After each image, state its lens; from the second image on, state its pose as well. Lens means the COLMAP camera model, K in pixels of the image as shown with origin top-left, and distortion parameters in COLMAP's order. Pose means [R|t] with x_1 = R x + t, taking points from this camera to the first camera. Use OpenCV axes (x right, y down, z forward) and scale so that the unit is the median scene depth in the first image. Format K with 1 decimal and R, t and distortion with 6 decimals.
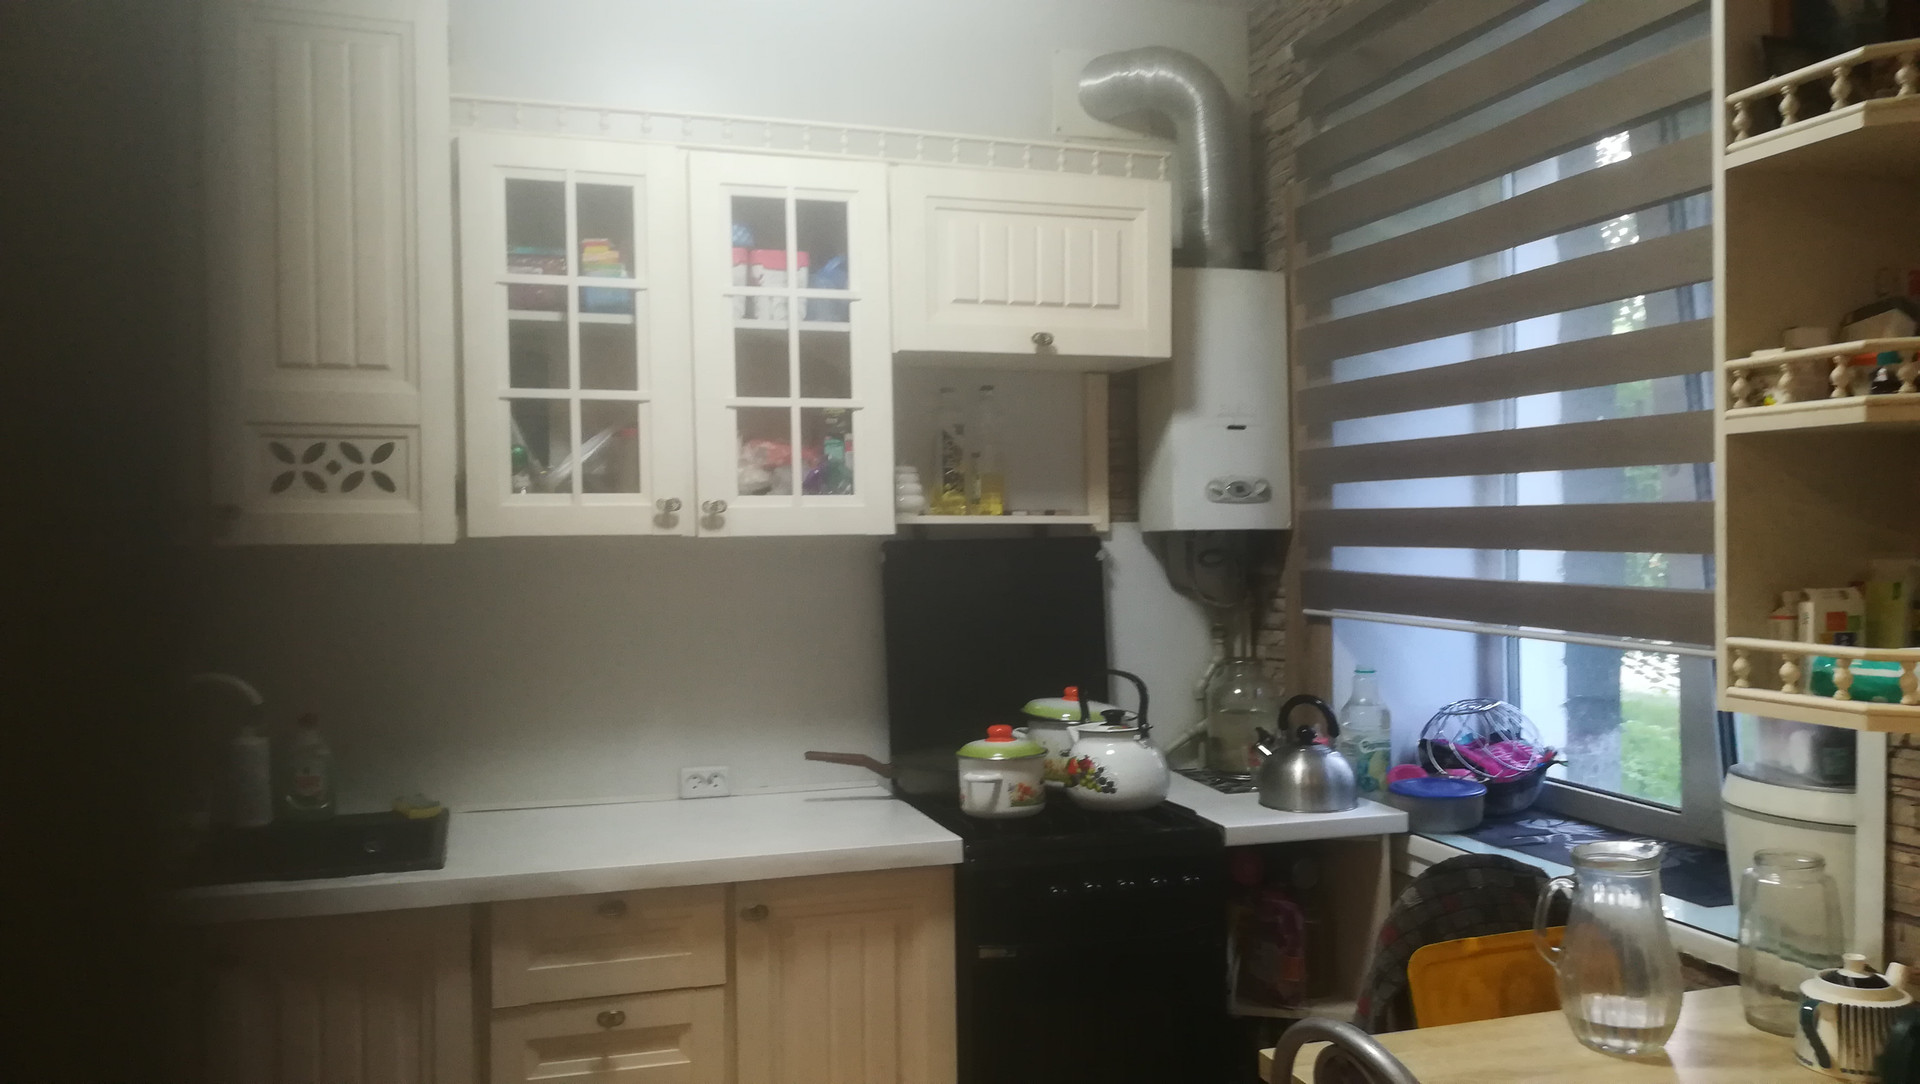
lens RADIAL K [[1501.2, 0, 960.0], [0, 1501.2, 542.0], [0, 0, 1]] dist [0.010073, -0.045855]
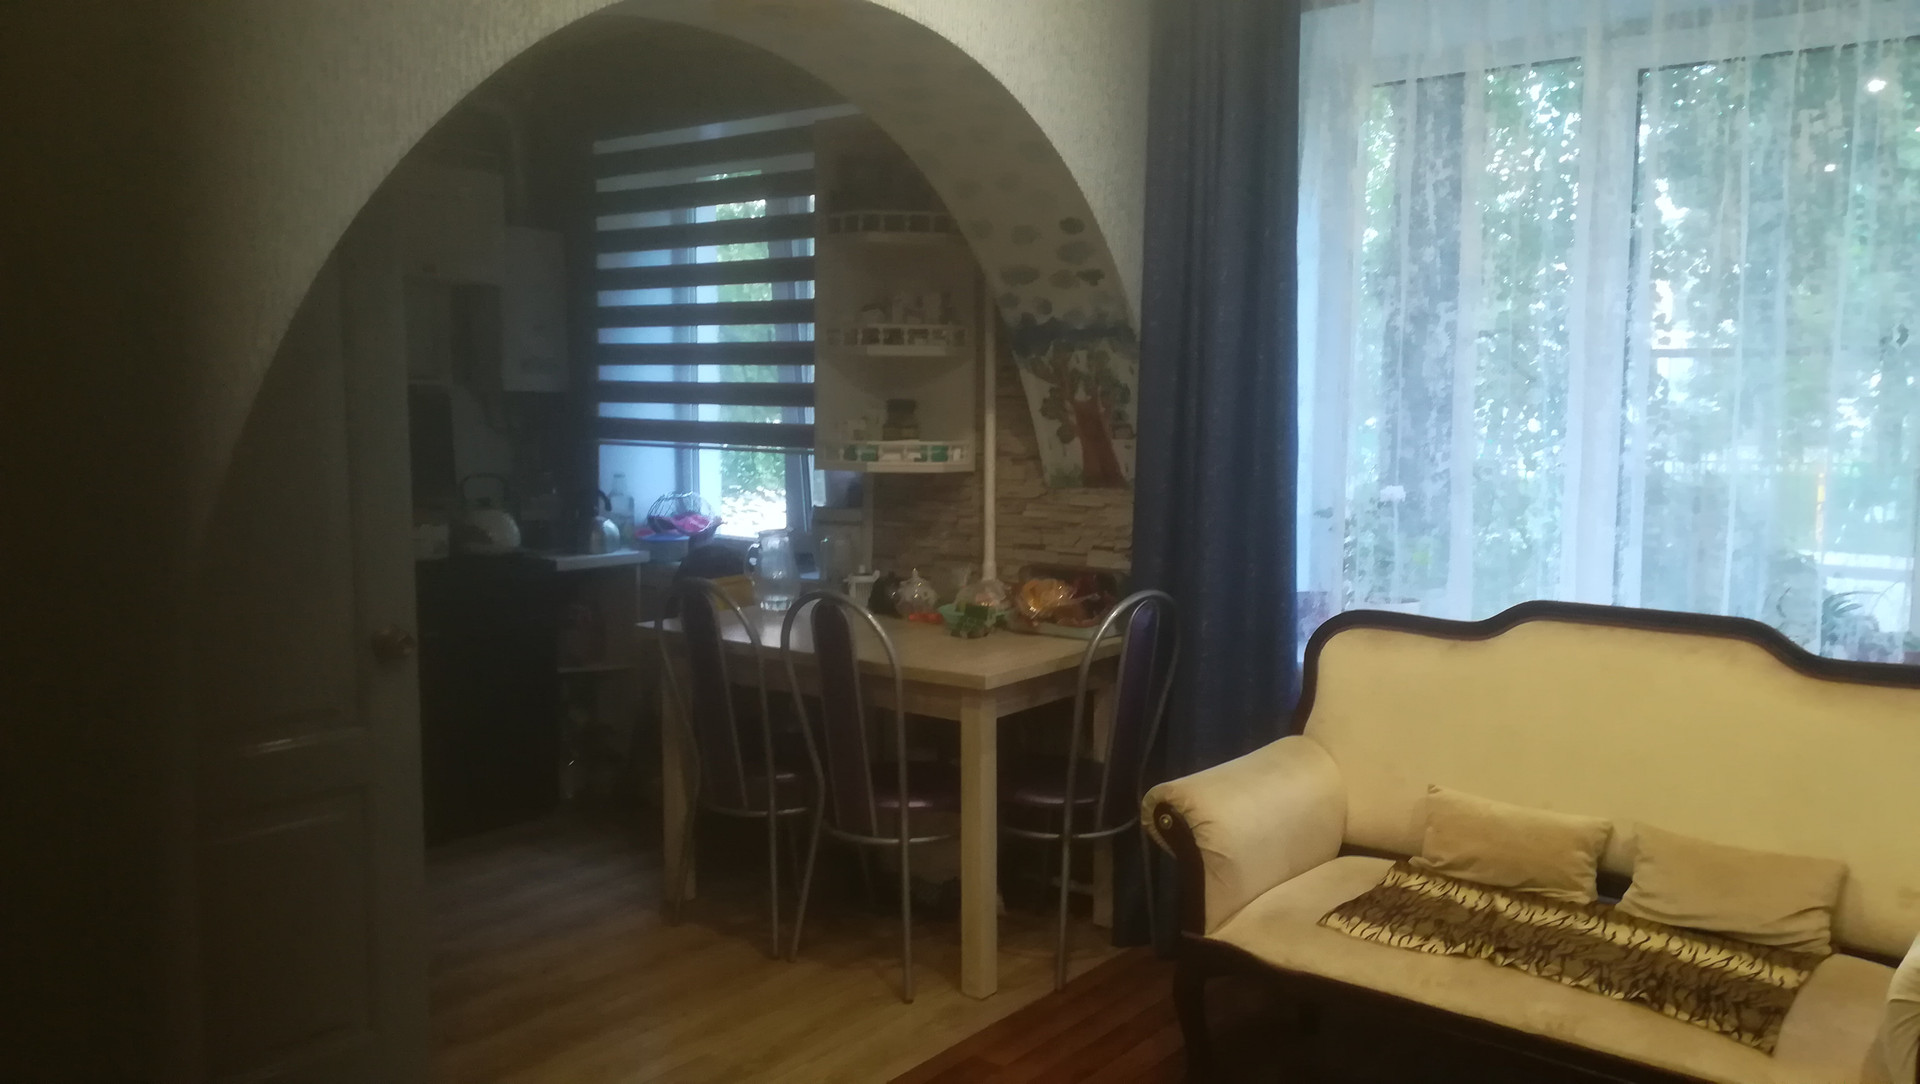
lens RADIAL K [[1501.2, 0, 960.0], [0, 1501.2, 542.0], [0, 0, 1]] dist [0.010073, -0.045855]
pose [[0.831930, -0.047530, 0.552841, -0.350699], [-0.006271, 0.995456, 0.095021, -0.002361], [-0.554845, -0.082518, 0.827852, -0.626181]]
